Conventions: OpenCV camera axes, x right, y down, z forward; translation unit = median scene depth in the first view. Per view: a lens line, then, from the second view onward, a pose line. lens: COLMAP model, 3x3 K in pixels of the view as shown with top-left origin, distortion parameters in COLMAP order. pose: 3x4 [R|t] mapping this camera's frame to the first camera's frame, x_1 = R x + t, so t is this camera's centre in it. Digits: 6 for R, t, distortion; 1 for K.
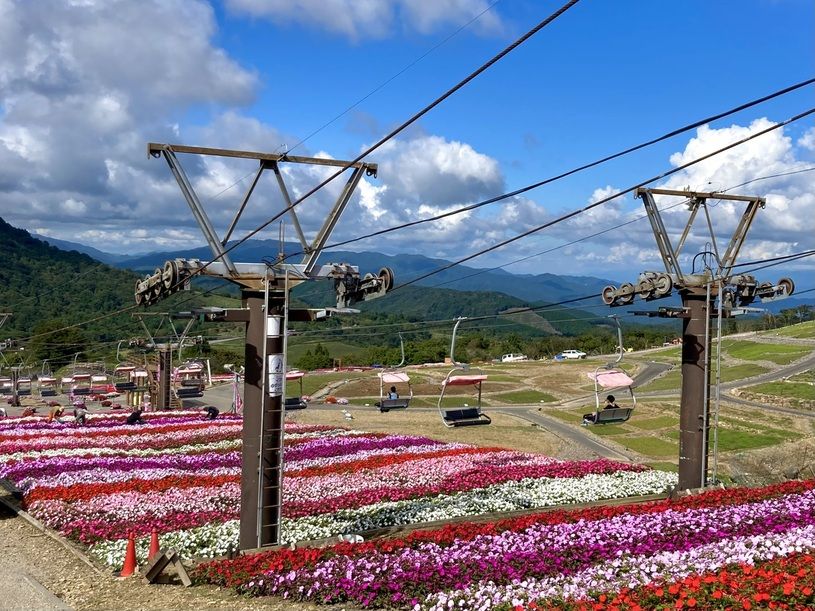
lens RADIAL K [[785.5, 0, 407.5], [0, 785.5, 305.5], [0, 0, 1]] dist [-0.010403, -0.017520]
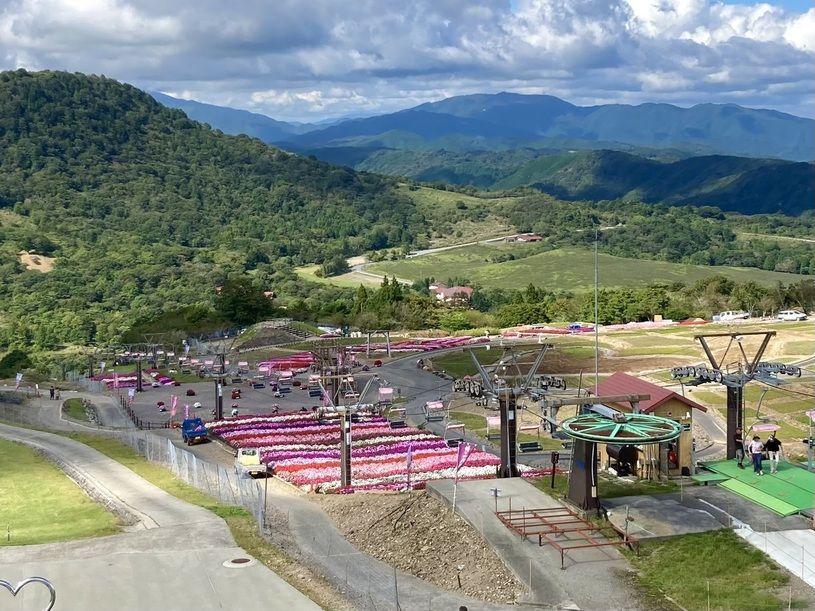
lens RADIAL K [[1185.1, 0, 407.5], [0, 1185.1, 305.5], [0, 0, 1]] dist [-0.001947, -0.061216]
pose [[0.964736, -0.009727, -0.263039, 0.717178], [0.038029, 0.993983, 0.102719, -0.500748], [0.260457, -0.109100, 0.959302, -1.903530]]
